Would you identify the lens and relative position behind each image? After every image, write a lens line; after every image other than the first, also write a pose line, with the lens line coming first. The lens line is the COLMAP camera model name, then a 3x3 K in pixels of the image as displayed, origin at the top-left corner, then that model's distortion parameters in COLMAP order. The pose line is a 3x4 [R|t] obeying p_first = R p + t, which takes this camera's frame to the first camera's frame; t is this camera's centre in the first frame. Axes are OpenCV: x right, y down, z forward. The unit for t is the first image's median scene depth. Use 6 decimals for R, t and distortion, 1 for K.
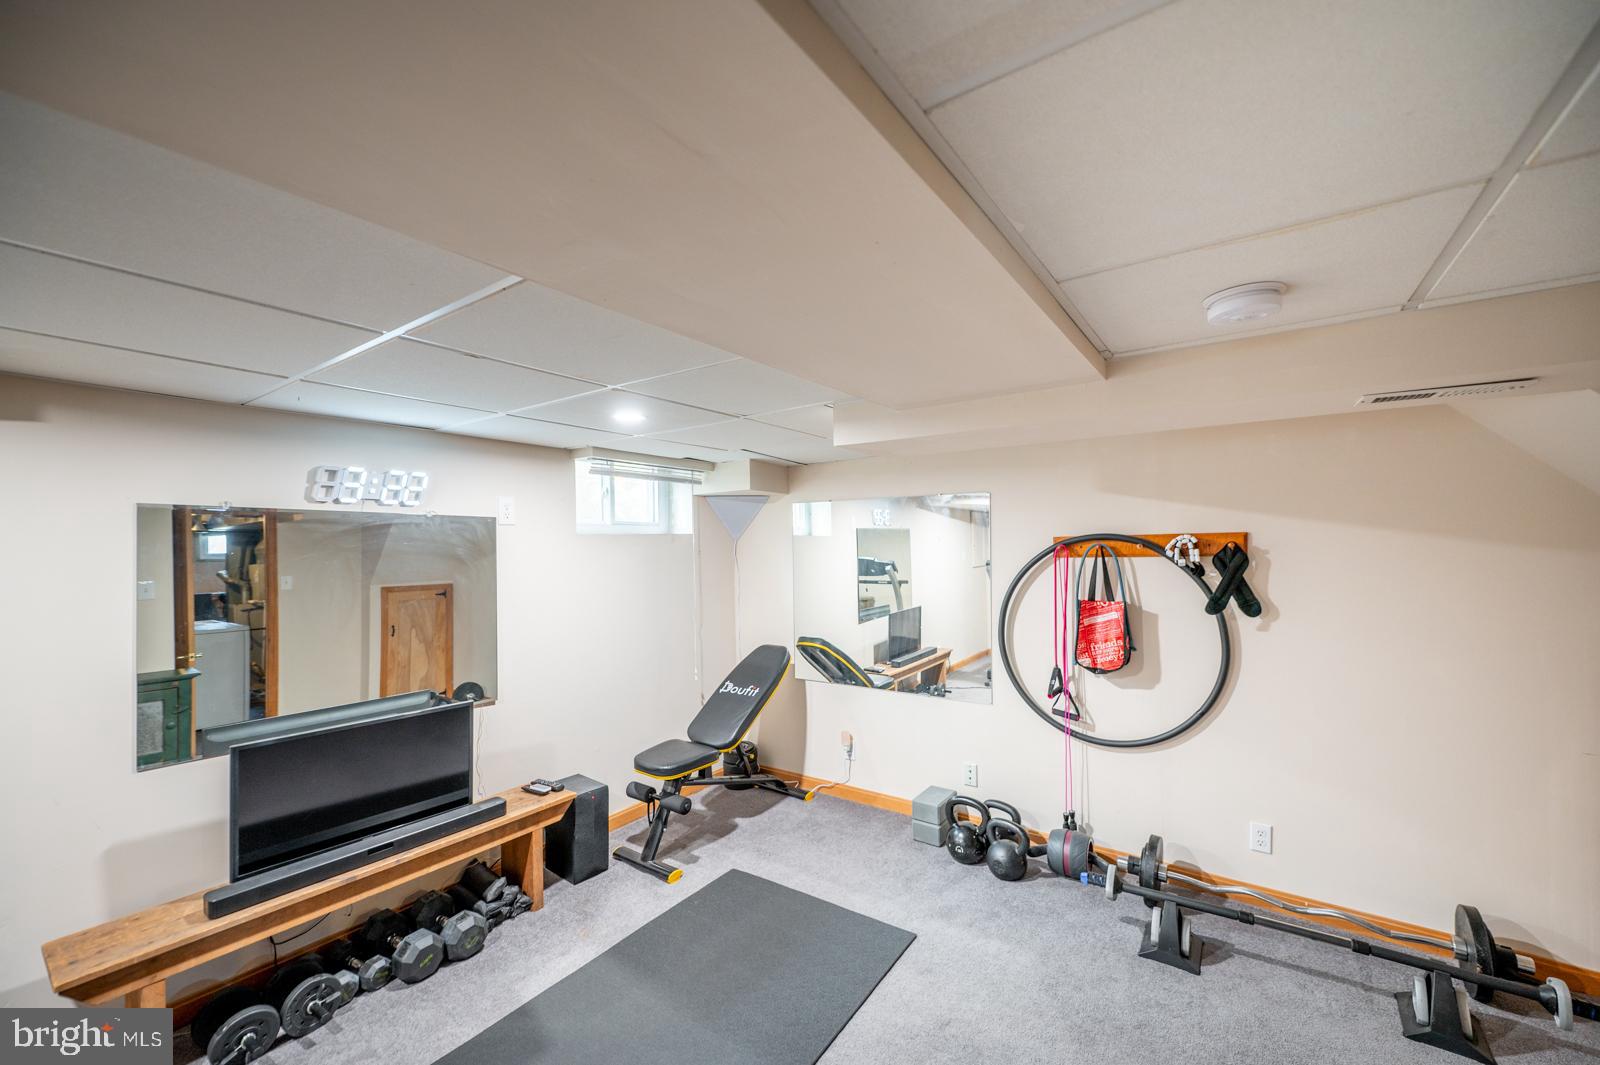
lens RADIAL K [[636.2, 0, 808.0], [0, 636.2, 549.9], [0, 0, 1]] dist [-0.009872, 0.000008]
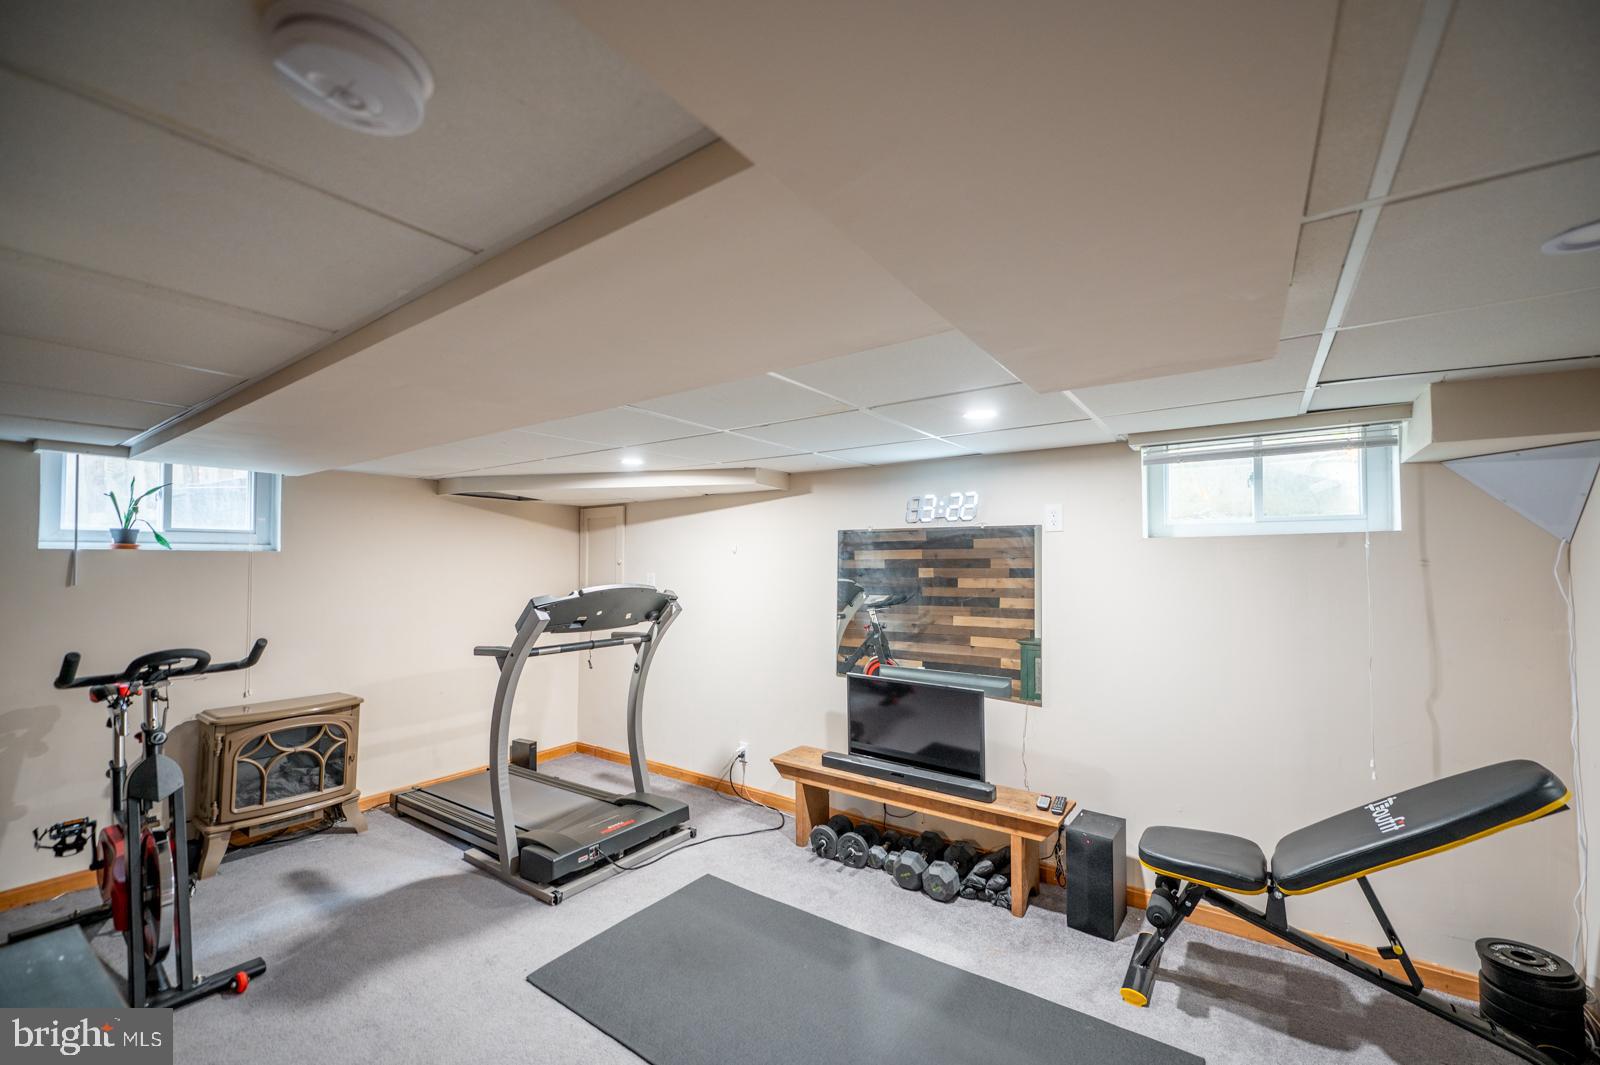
lens RADIAL K [[636.2, 0, 808.0], [0, 636.2, 549.9], [0, 0, 1]] dist [-0.009872, 0.000008]
pose [[-0.011577, -0.004628, -0.999922, 0.618579], [-0.001594, 0.999988, -0.004610, -0.006213], [0.999932, 0.001540, -0.011584, 0.724010]]
